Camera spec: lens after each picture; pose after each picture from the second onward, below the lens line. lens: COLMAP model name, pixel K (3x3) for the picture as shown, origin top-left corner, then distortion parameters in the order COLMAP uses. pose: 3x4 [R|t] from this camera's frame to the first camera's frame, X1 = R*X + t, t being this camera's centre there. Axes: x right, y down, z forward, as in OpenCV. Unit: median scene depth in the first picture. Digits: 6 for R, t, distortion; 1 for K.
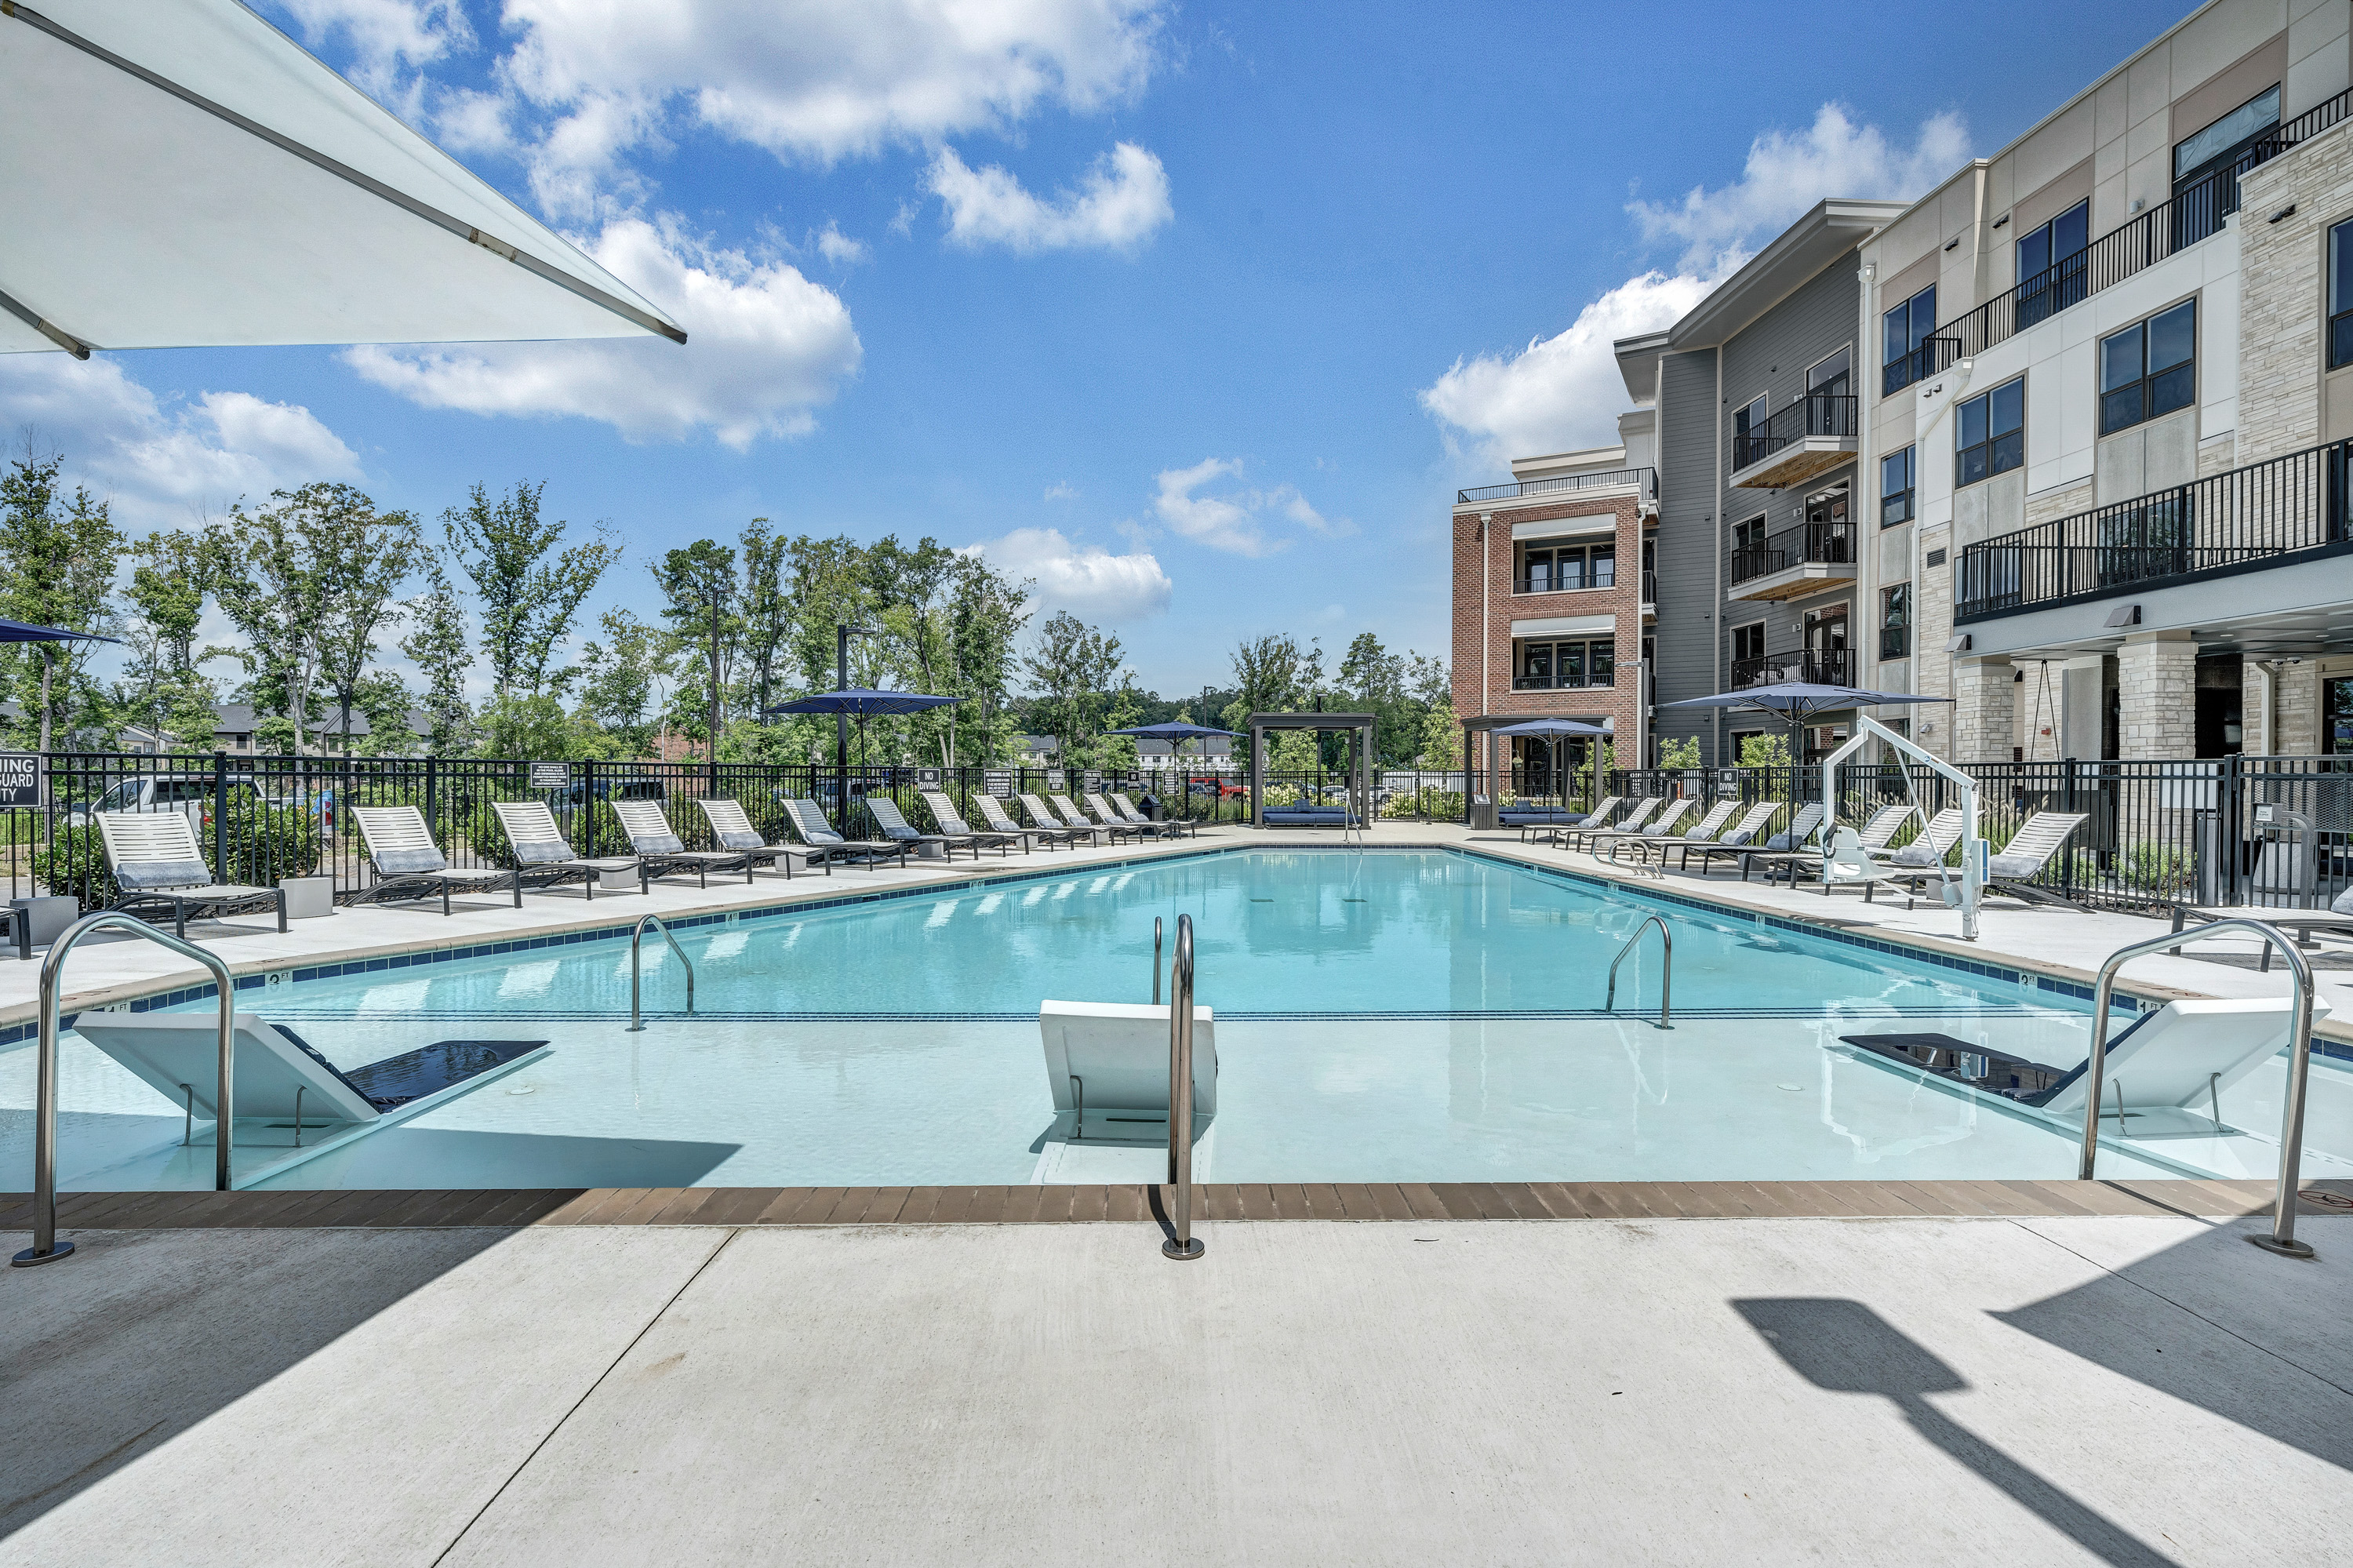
lens RADIAL K [[1074.7, 0, 1176.5], [0, 1074.7, 784.0], [0, 0, 1]] dist [-0.000835, -0.000339]
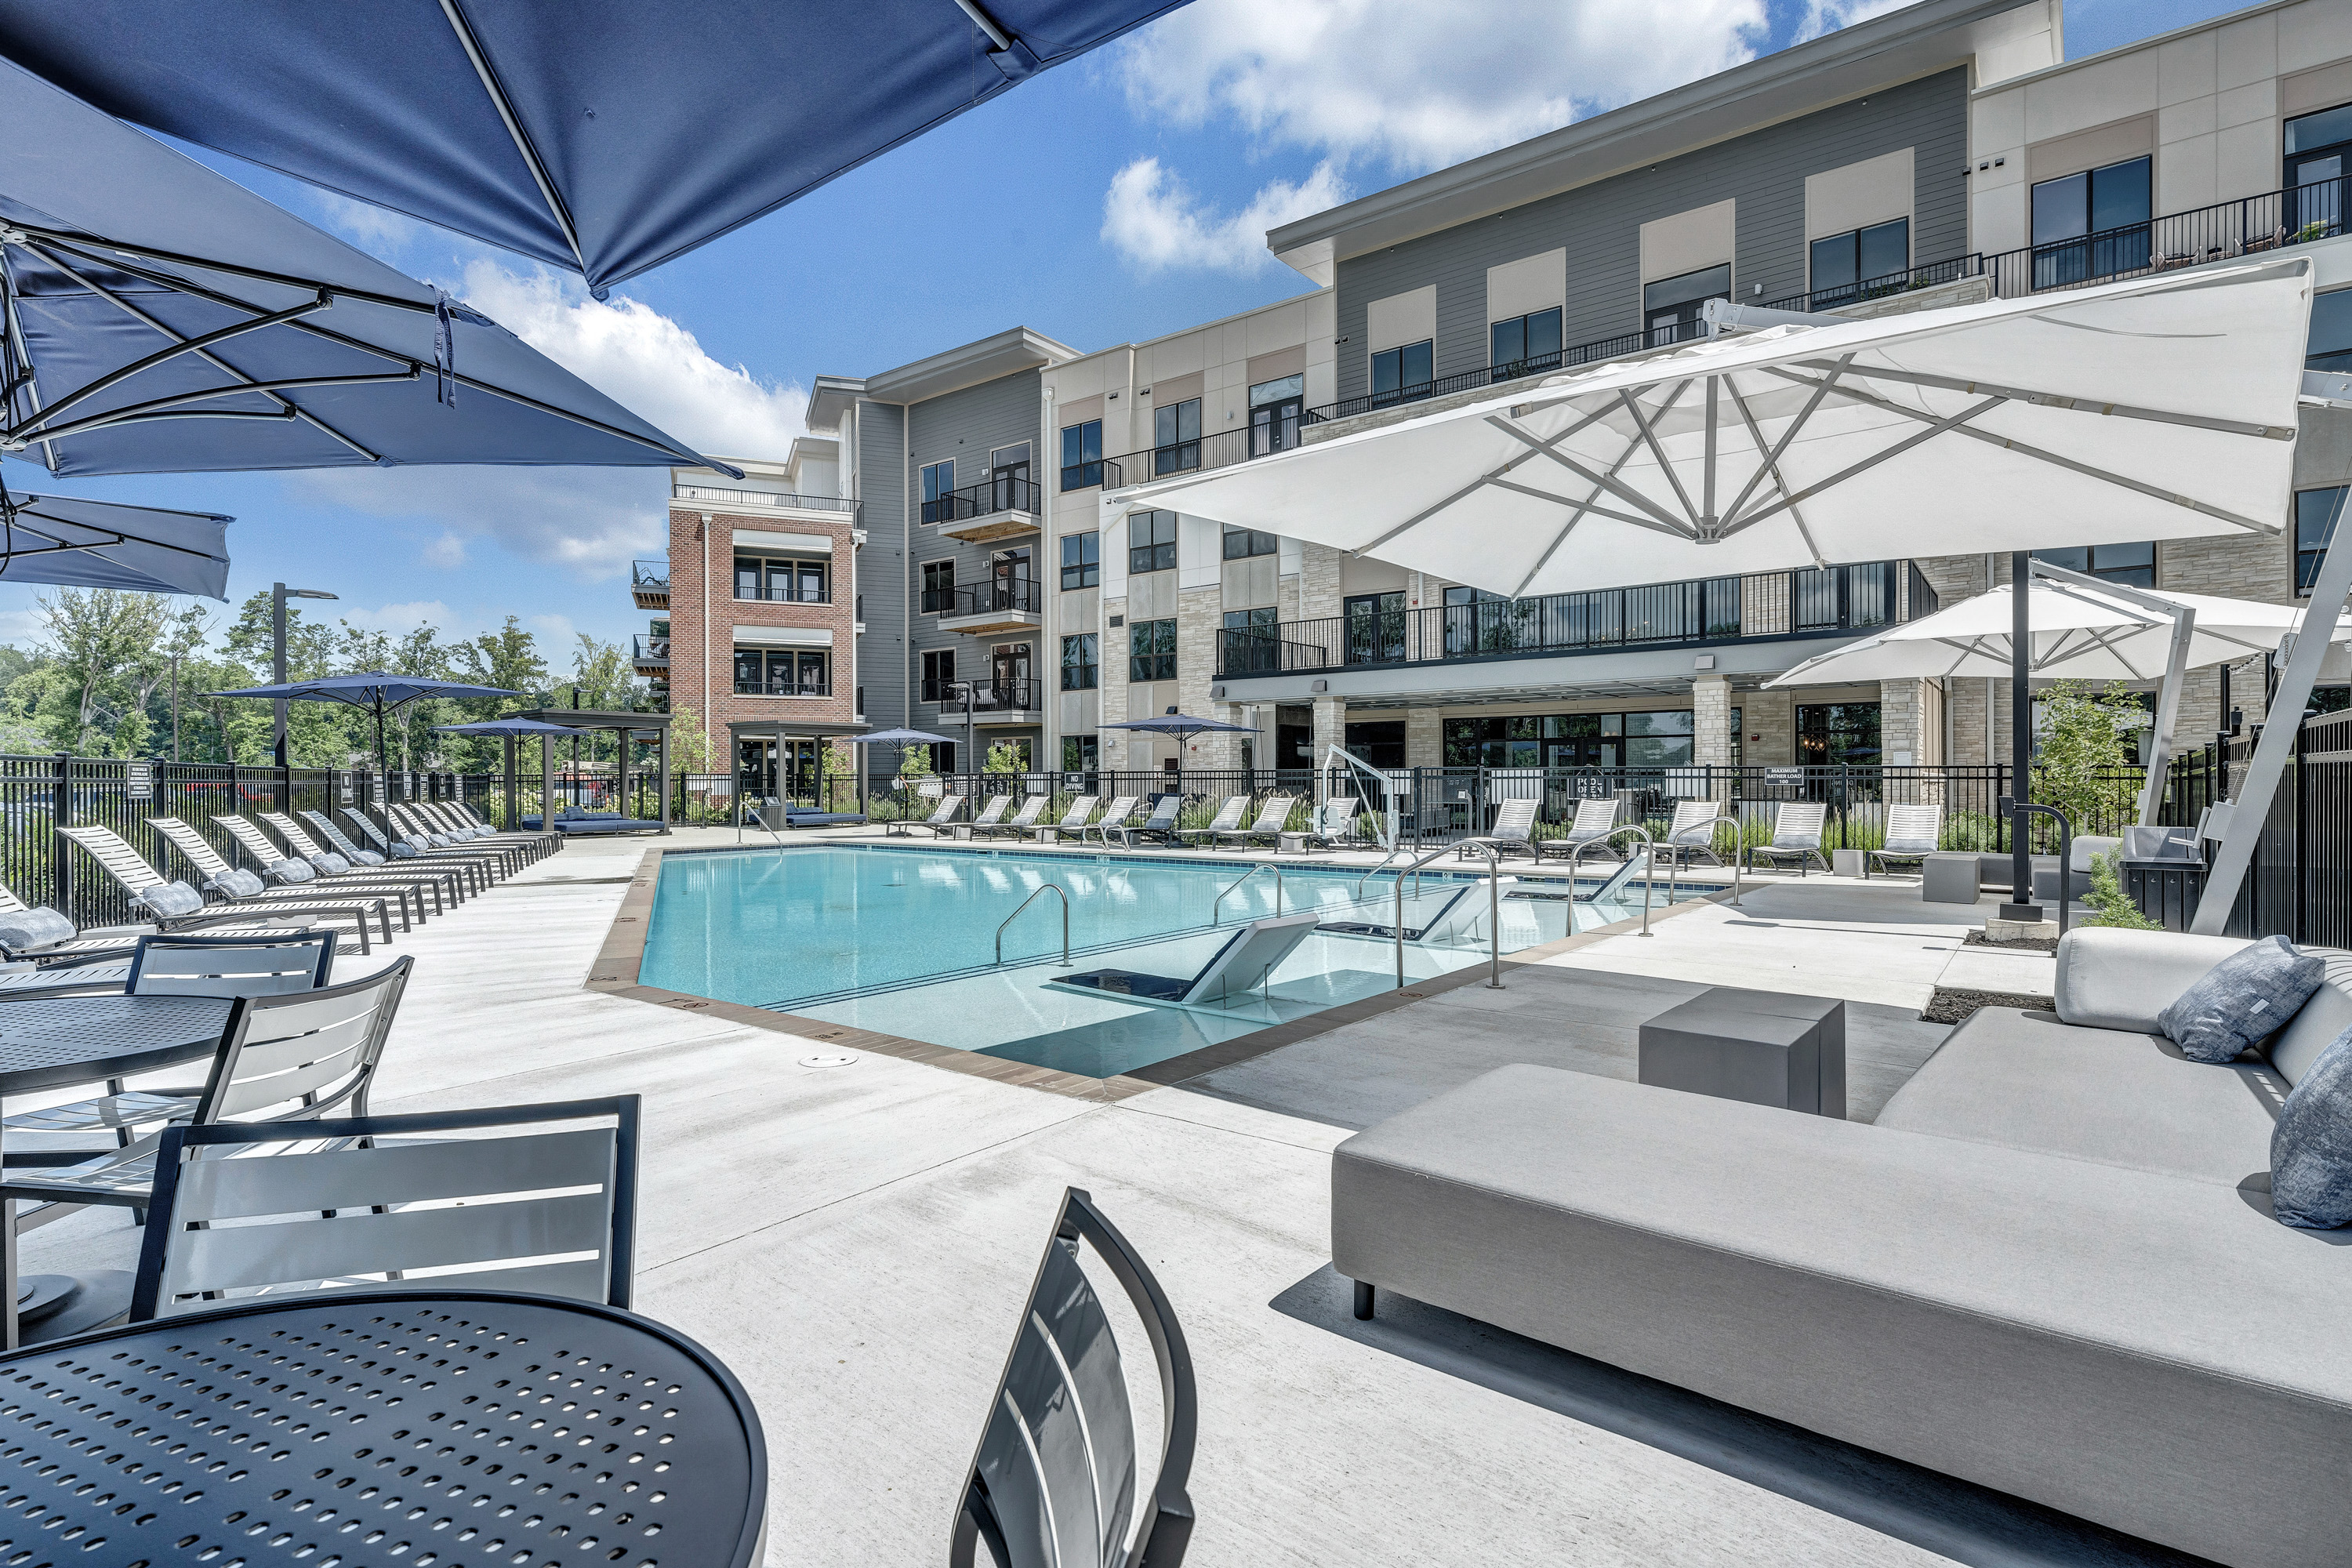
lens RADIAL K [[1143.6, 0, 1176.0], [0, 1143.6, 784.0], [0, 0, 1]] dist [0.001021, -0.000088]
pose [[0.638671, -0.007075, 0.769447, -0.309294], [0.009681, 0.999952, 0.001158, -0.000042], [-0.769419, 0.006709, 0.638709, -0.005035]]
